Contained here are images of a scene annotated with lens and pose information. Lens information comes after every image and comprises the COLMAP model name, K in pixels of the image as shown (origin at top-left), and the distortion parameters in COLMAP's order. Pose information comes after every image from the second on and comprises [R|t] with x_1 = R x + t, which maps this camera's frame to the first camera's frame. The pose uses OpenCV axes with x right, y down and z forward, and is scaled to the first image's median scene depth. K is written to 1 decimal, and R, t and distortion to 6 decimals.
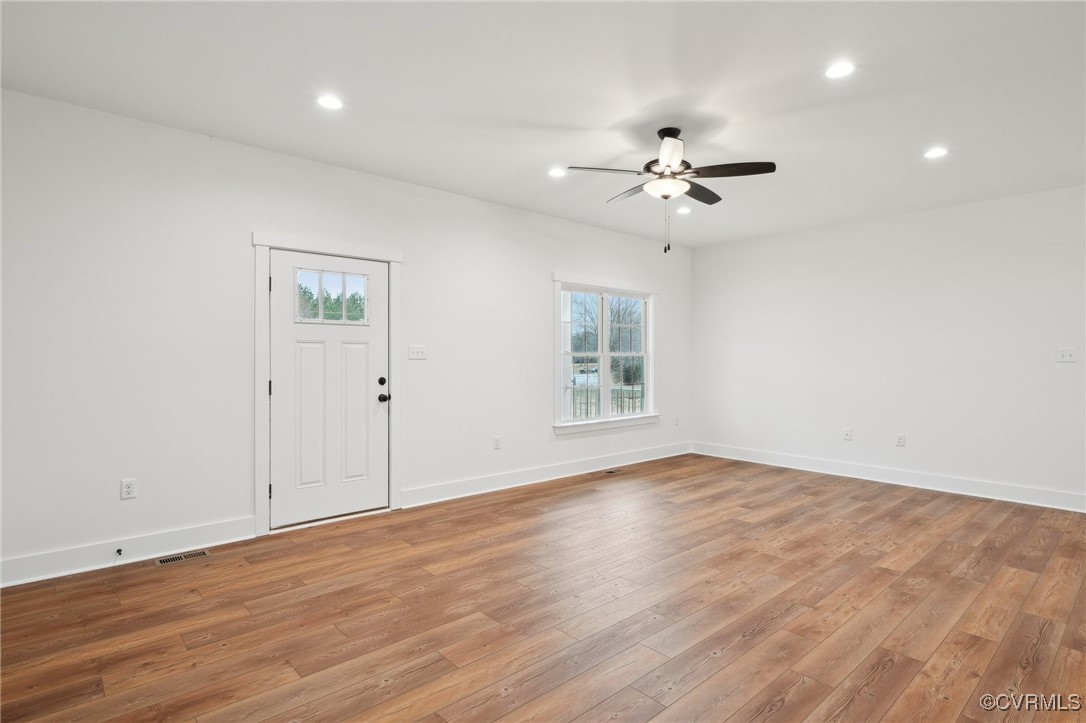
lens RADIAL K [[558.7, 0, 536.1], [0, 558.7, 358.9], [0, 0, 1]] dist [-0.002804, -0.002622]
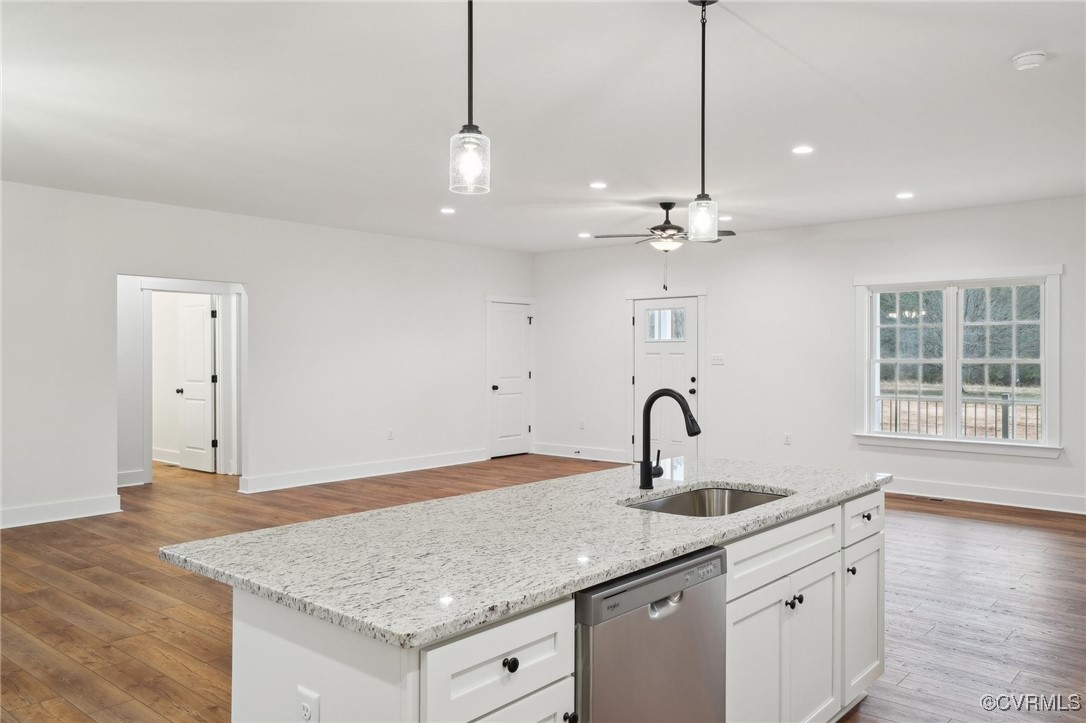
lens RADIAL K [[810.0, 0, 544.0], [0, 810.0, 357.0], [0, 0, 1]] dist [0.030387, 0.004590]
pose [[0.131221, 0.001802, -0.991351, 2.331609], [-0.001184, 0.999998, 0.001661, -0.028883], [0.991352, 0.000956, 0.131223, 0.452544]]
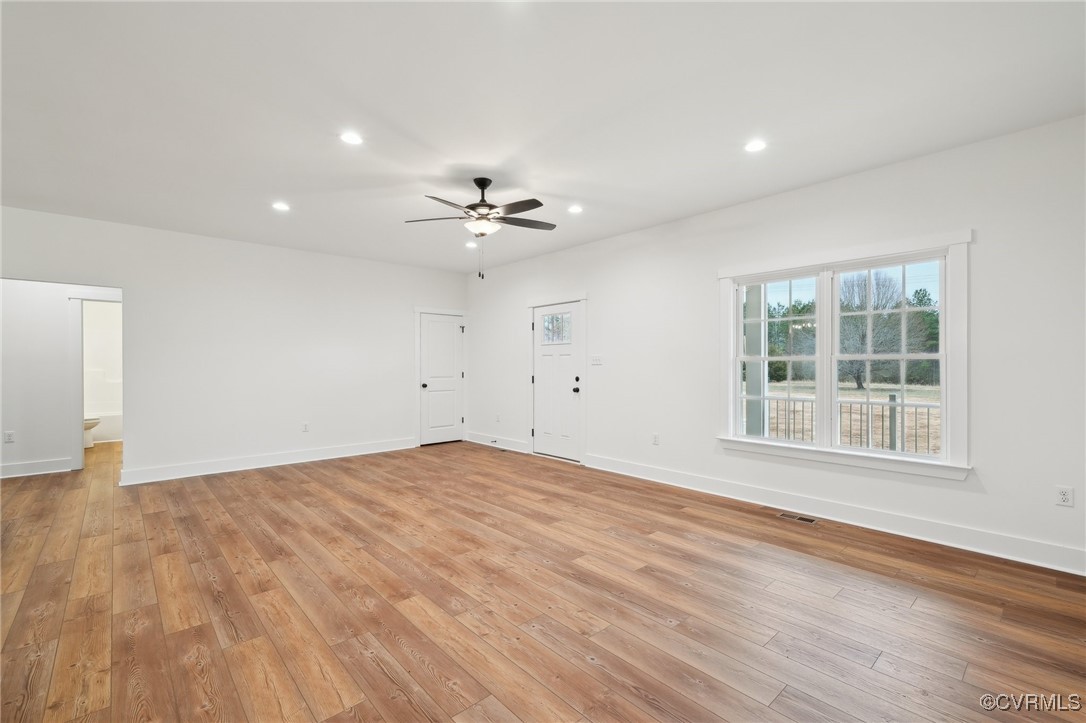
lens RADIAL K [[472.7, 0, 541.9], [0, 472.7, 366.5], [0, 0, 1]] dist [0.010519, 0.000096]
pose [[0.004931, 0.001684, -0.999986, 1.362911], [0.000147, 0.999999, 0.001685, 0.004038], [0.999988, -0.000155, 0.004930, 1.189309]]
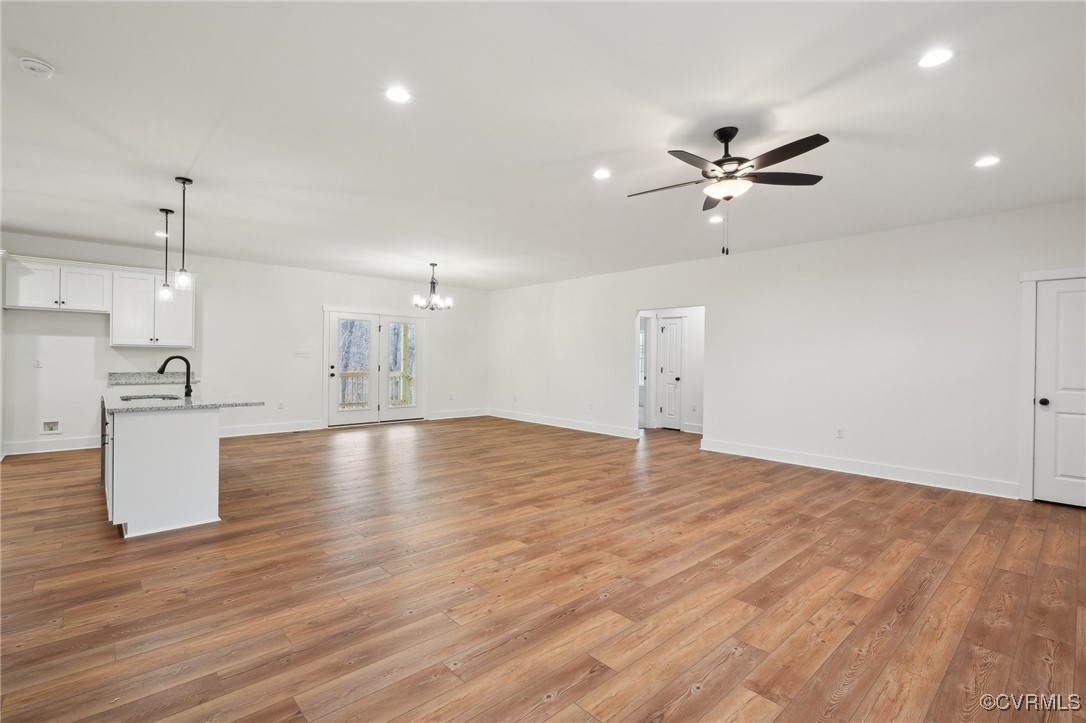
lens RADIAL K [[489.7, 0, 542.3], [0, 489.7, 360.9], [0, 0, 1]] dist [0.003615, -0.002577]
pose [[-0.999765, -0.015779, -0.014872, 0.599874], [-0.015859, 0.999860, 0.005282, -0.001702], [0.014786, 0.005517, -0.999875, 1.965112]]
